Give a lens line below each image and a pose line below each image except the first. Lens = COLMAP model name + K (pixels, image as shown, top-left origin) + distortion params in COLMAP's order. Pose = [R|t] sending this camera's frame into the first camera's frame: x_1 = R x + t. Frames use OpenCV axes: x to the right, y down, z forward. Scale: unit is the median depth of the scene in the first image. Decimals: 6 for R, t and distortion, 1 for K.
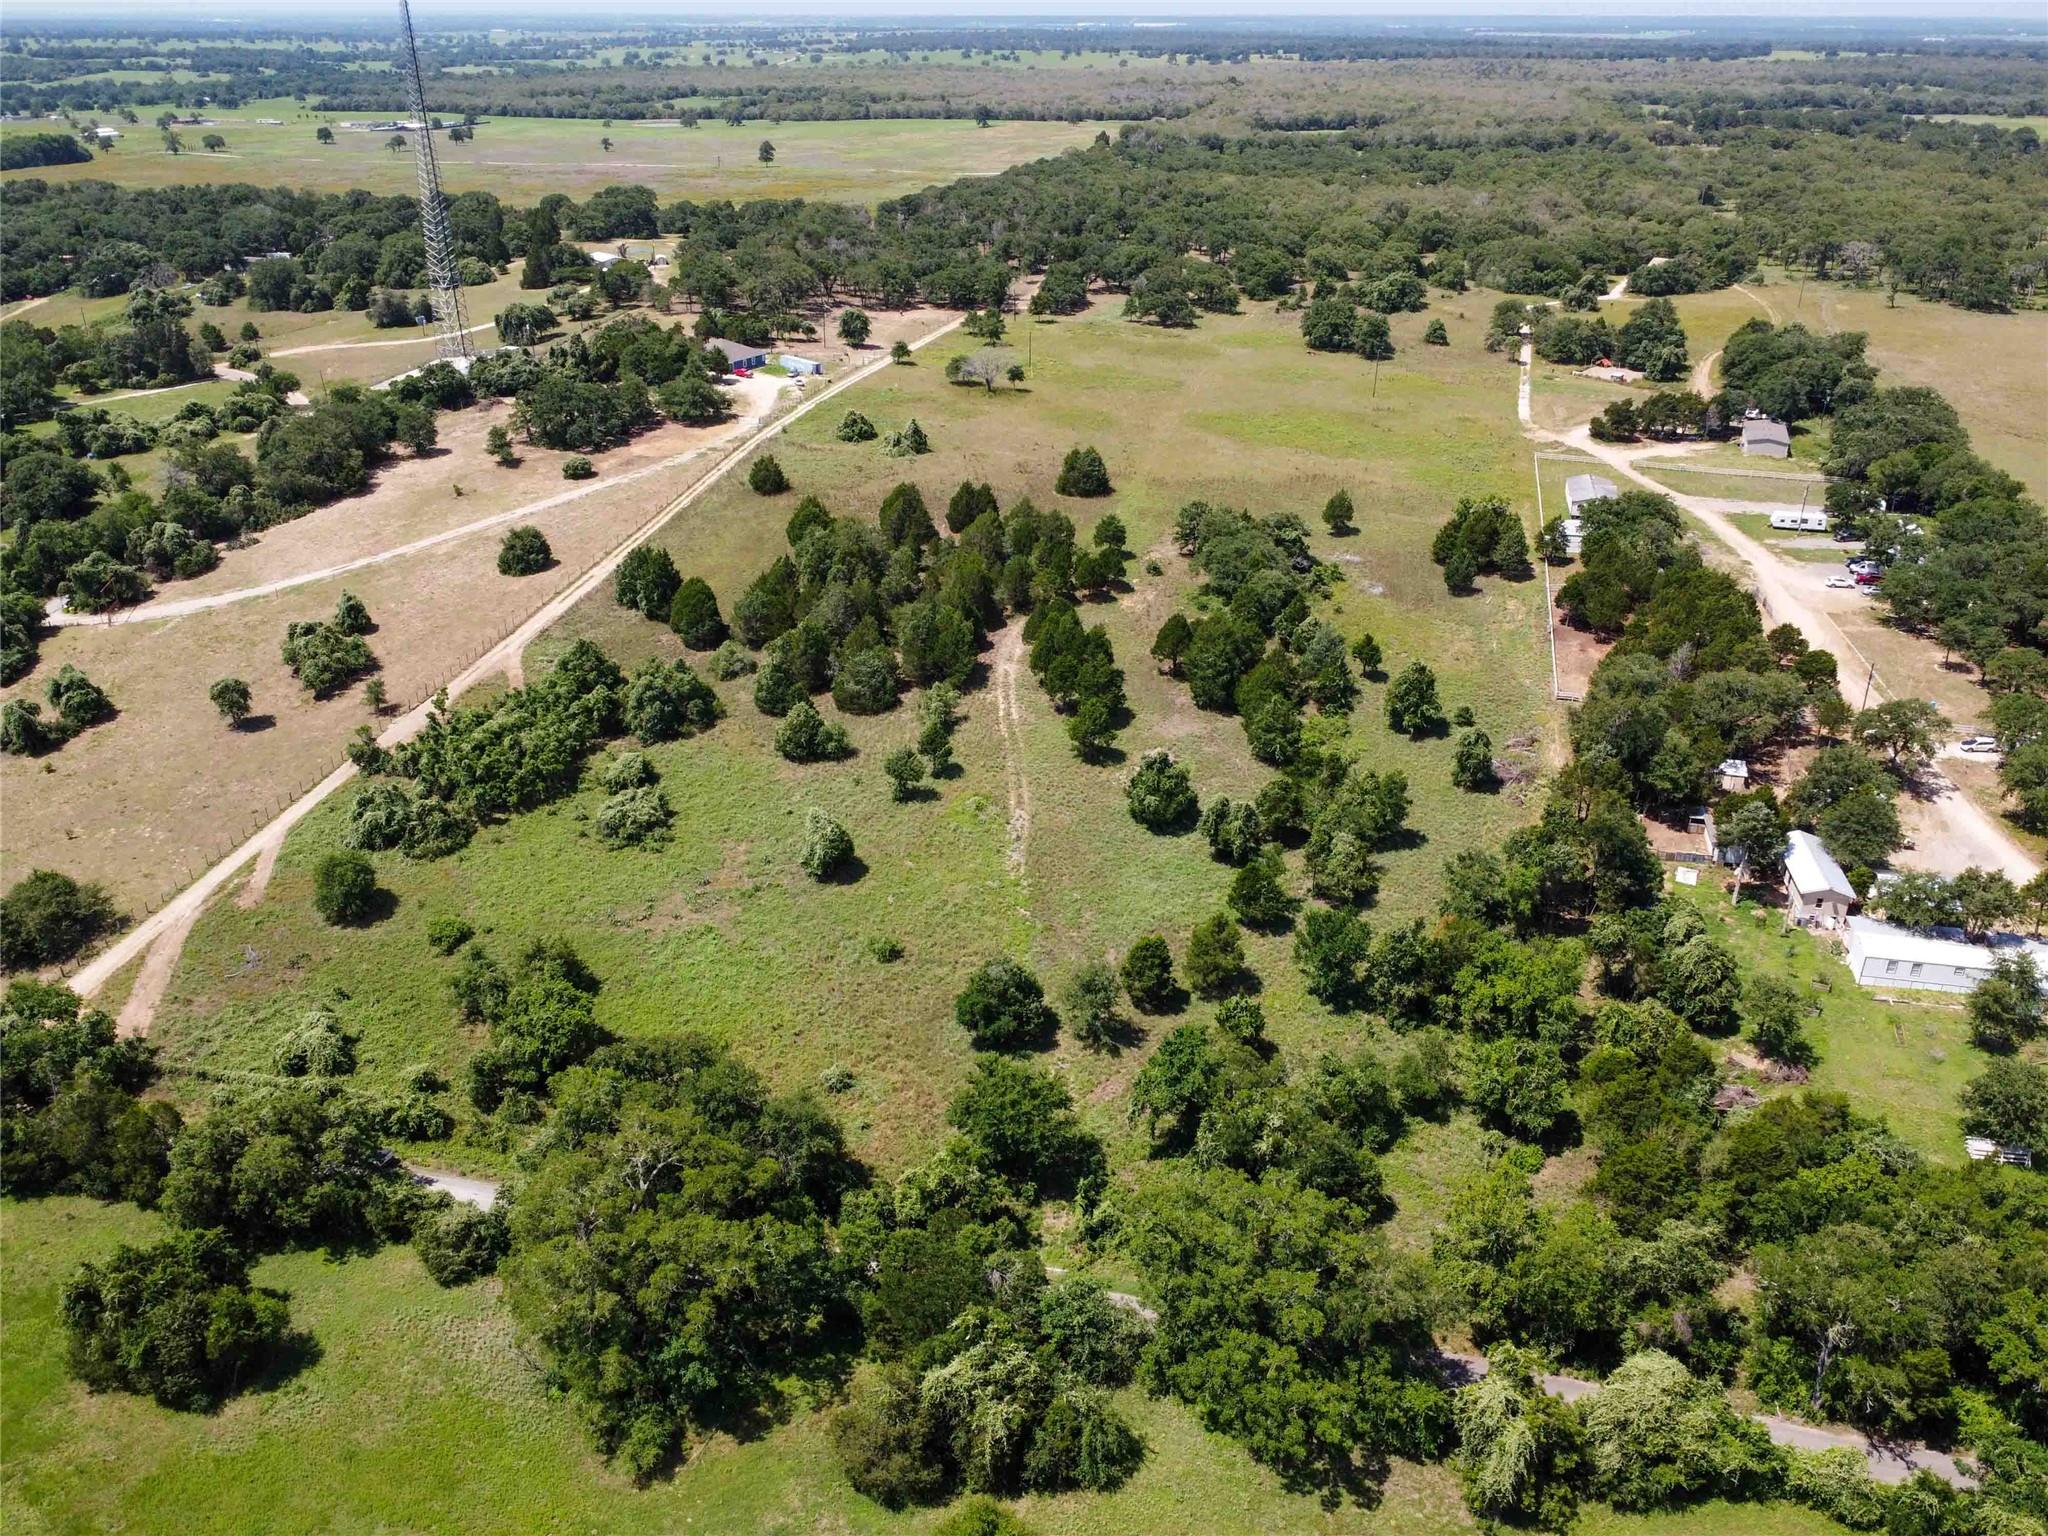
lens RADIAL K [[1594.1, 0, 1024.0], [0, 1594.1, 768.0], [0, 0, 1]] dist [0.007120, -0.005723]
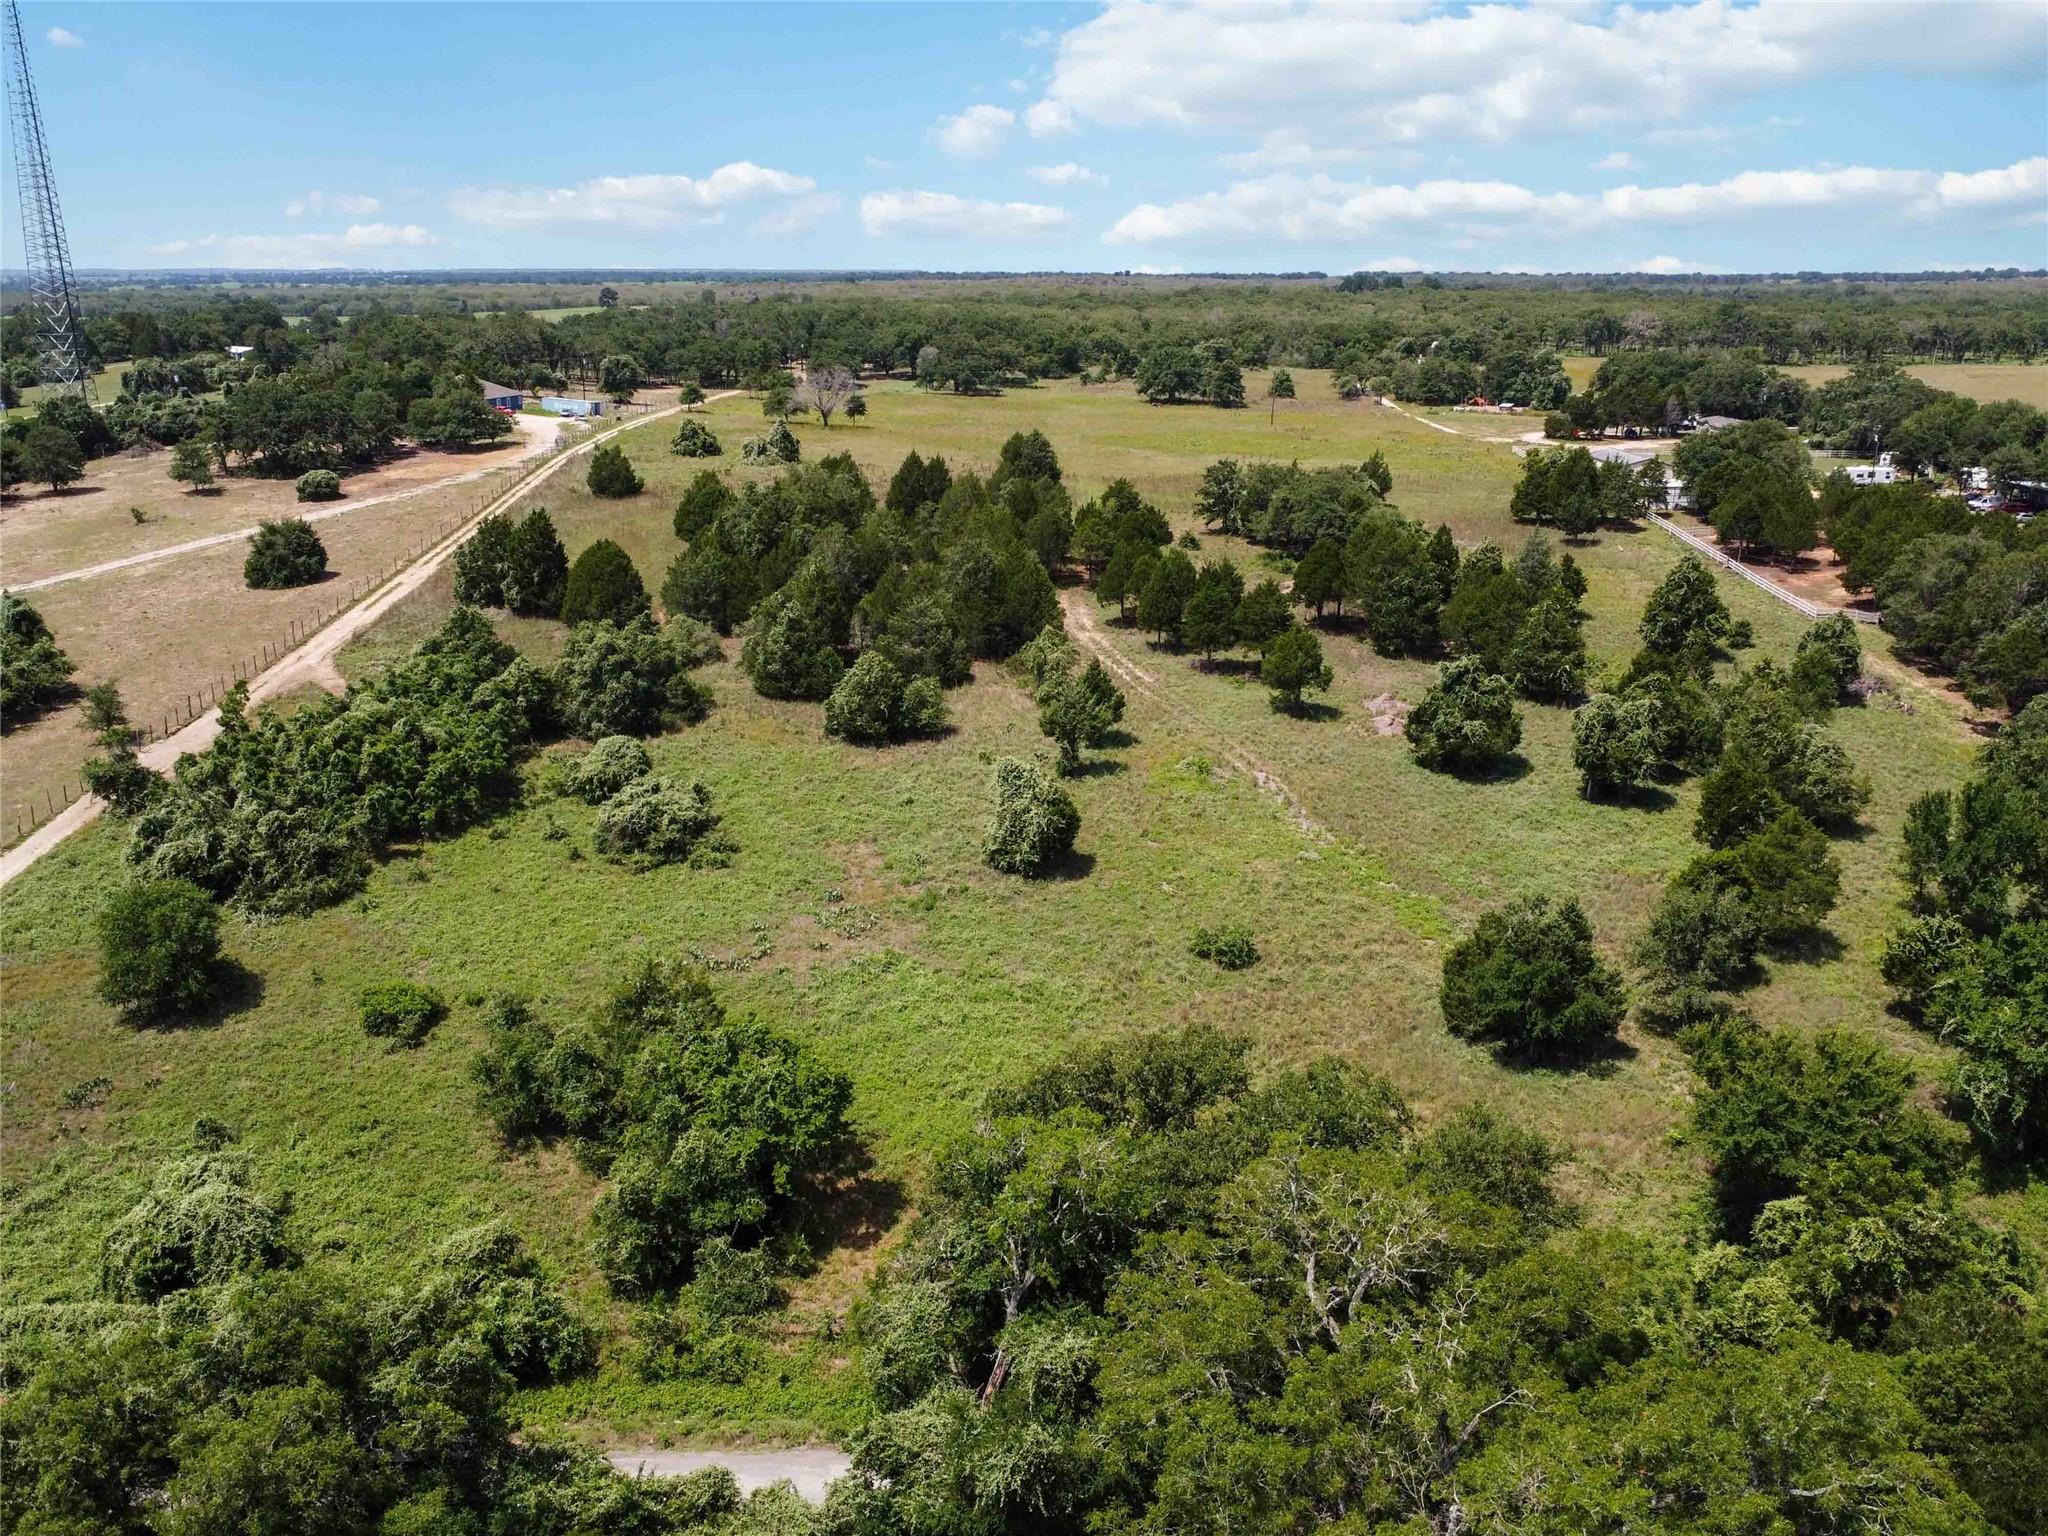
lens RADIAL K [[1665.5, 0, 1024.0], [0, 1665.5, 768.0], [0, 0, 1]] dist [0.006955, -0.007739]
pose [[0.967422, -0.073484, 0.242269, -0.246527], [0.110032, 0.983883, -0.140948, 0.104970], [-0.228007, 0.163014, 0.959916, 0.364705]]
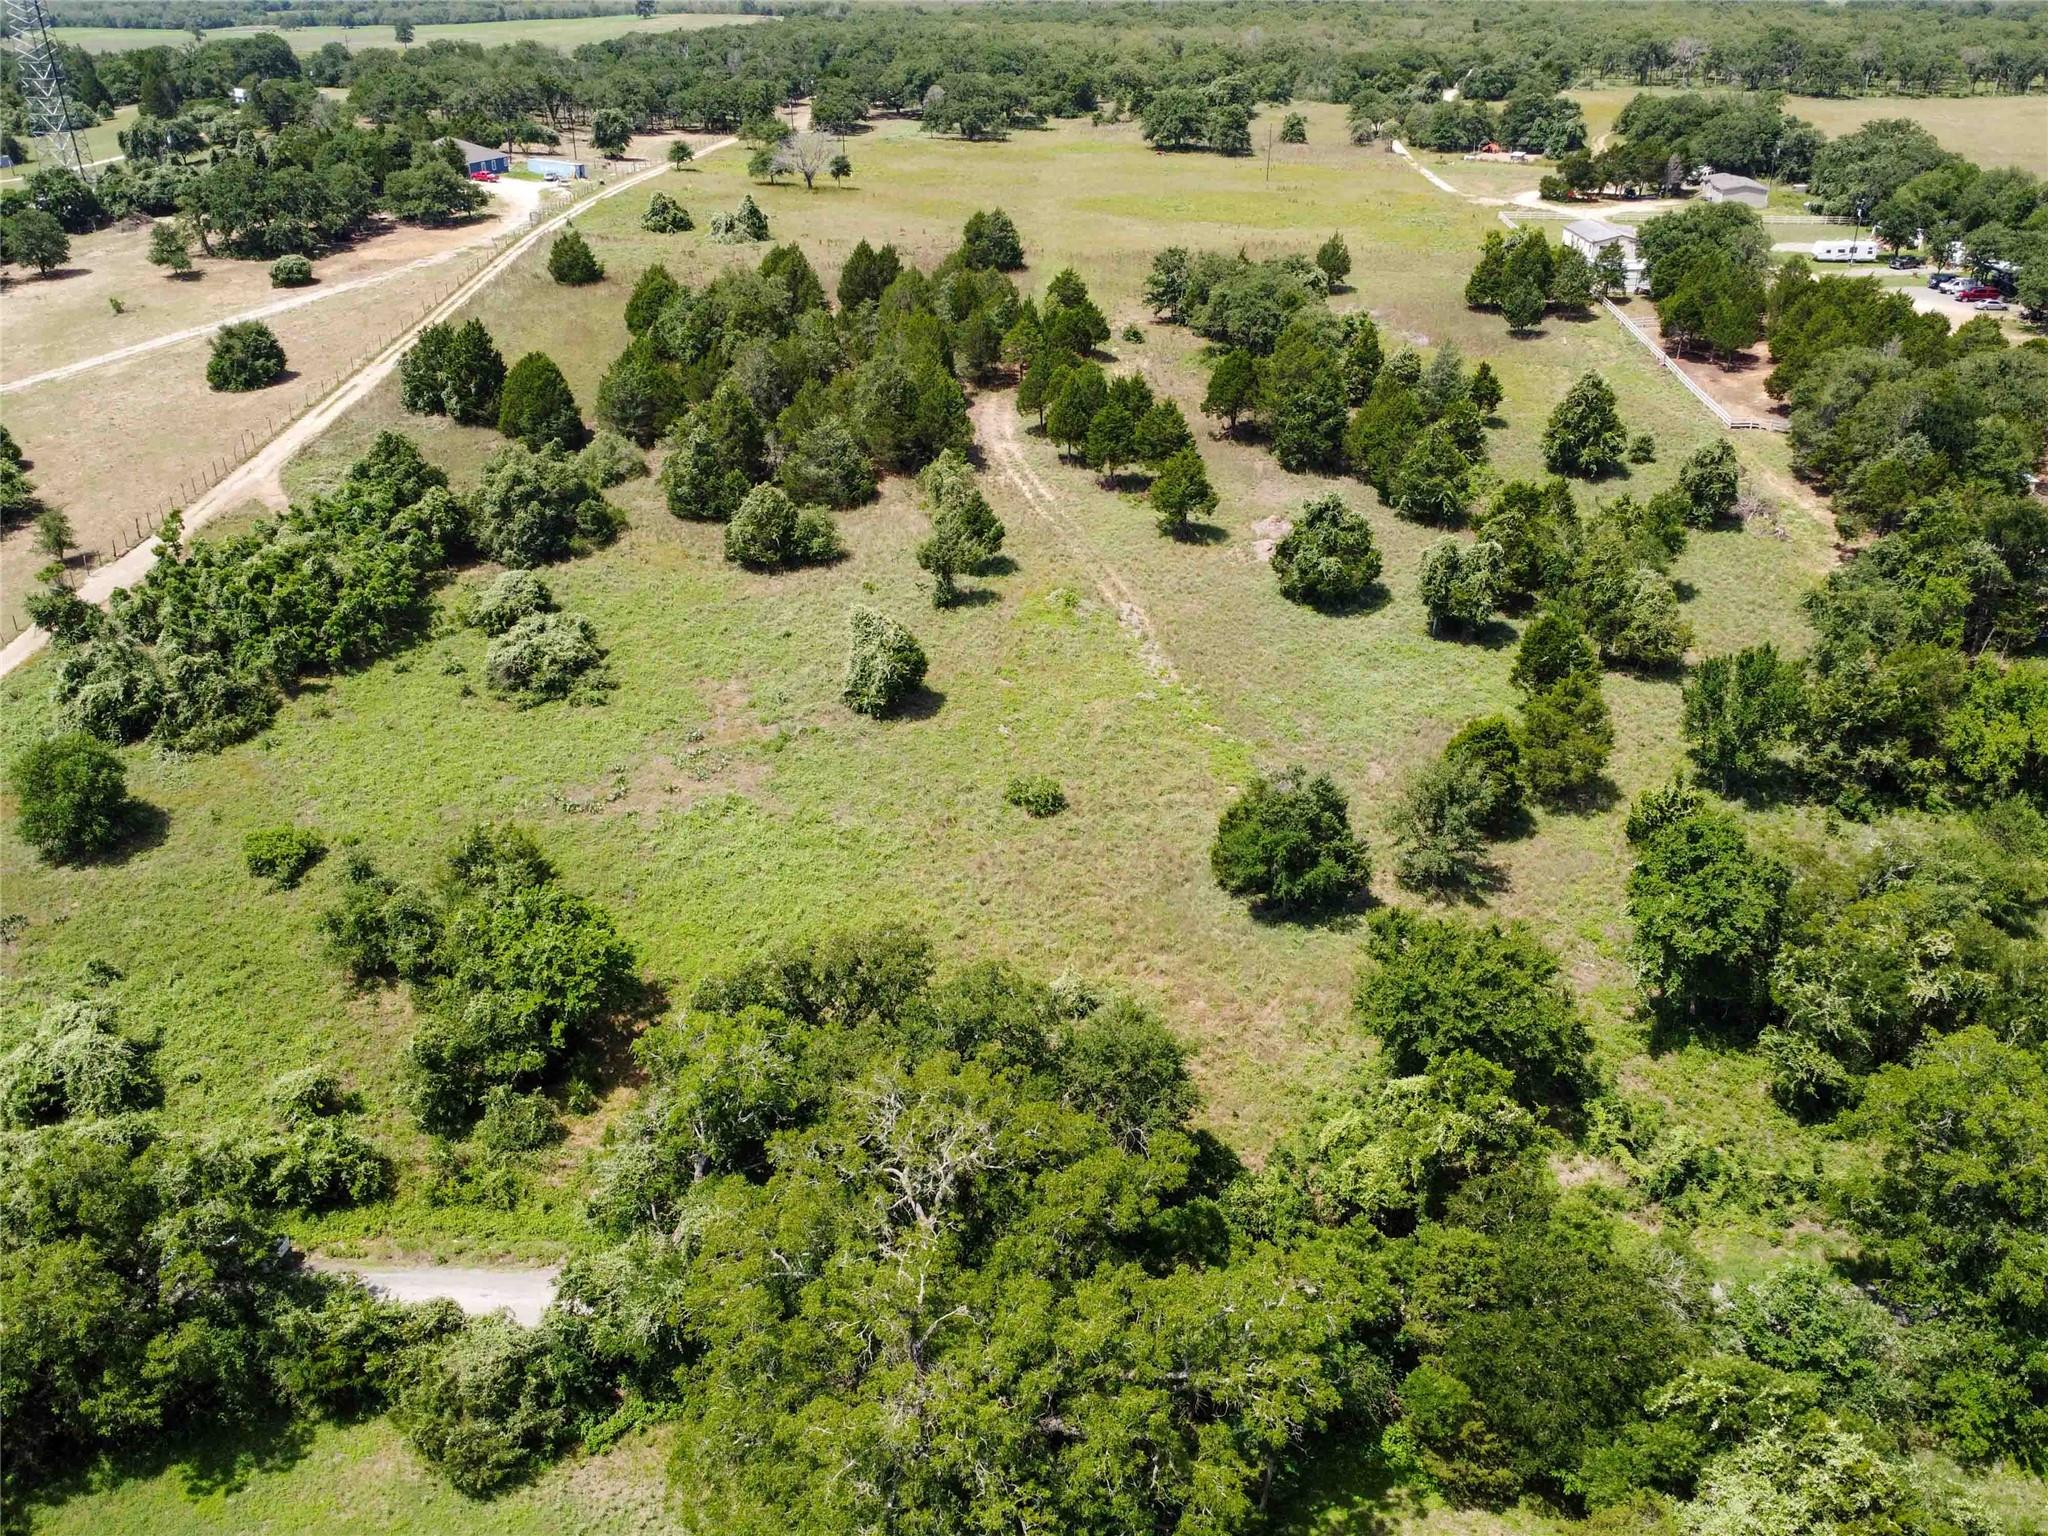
lens RADIAL K [[1636.8, 0, 1024.0], [0, 1636.8, 768.0], [0, 0, 1]] dist [0.006185, -0.003673]
pose [[0.977040, -0.102148, 0.186972, -0.175076], [0.099280, 0.994754, 0.024660, 0.071853], [-0.188510, -0.005531, 0.982056, 0.313816]]
